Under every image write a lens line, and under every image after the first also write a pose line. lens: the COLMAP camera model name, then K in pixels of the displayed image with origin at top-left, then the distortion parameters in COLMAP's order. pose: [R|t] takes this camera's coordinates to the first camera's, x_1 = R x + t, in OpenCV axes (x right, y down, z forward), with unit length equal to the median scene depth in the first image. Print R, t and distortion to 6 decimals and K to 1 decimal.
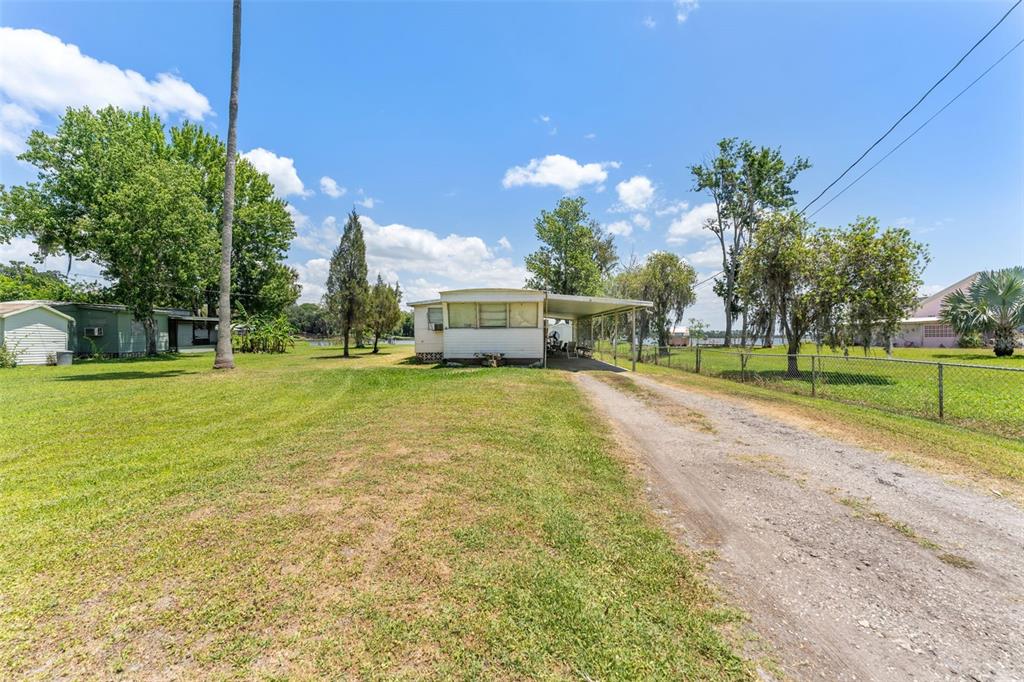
lens RADIAL K [[416.3, 0, 503.0], [0, 416.3, 345.0], [0, 0, 1]] dist [-0.003234, 0.000028]
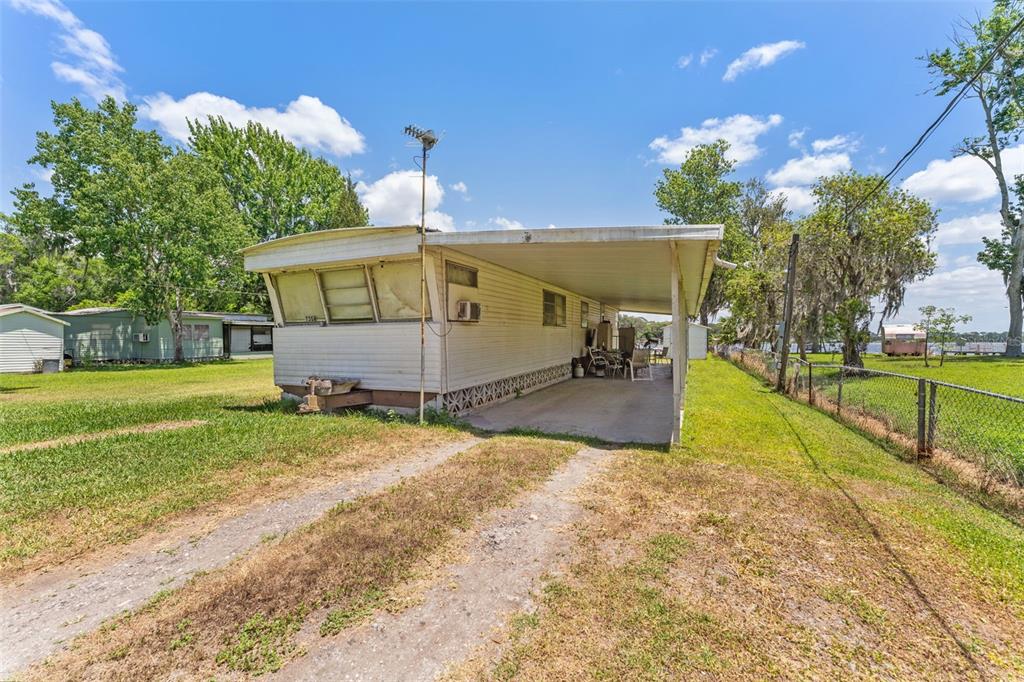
lens RADIAL K [[416.3, 0, 503.0], [0, 416.3, 345.0], [0, 0, 1]] dist [-0.003234, 0.000028]
pose [[0.927799, -0.000062, -0.373080, 0.167888], [-0.003843, 0.999945, -0.009723, -0.006806], [0.373060, 0.010455, 0.927748, 0.343709]]
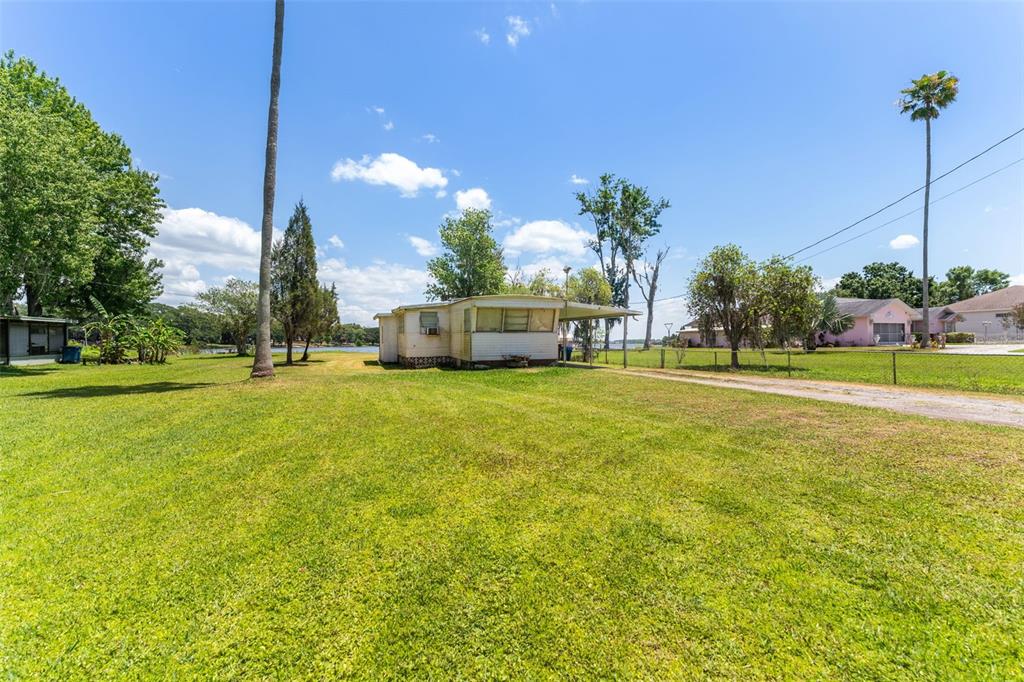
lens RADIAL K [[424.1, 0, 506.2], [0, 424.1, 342.9], [0, 0, 1]] dist [-0.008254, -0.000007]
pose [[0.929967, -0.004620, 0.367615, -0.245437], [0.012338, 0.999750, -0.018647, 0.004178], [-0.367437, 0.021877, 0.929791, -0.006316]]
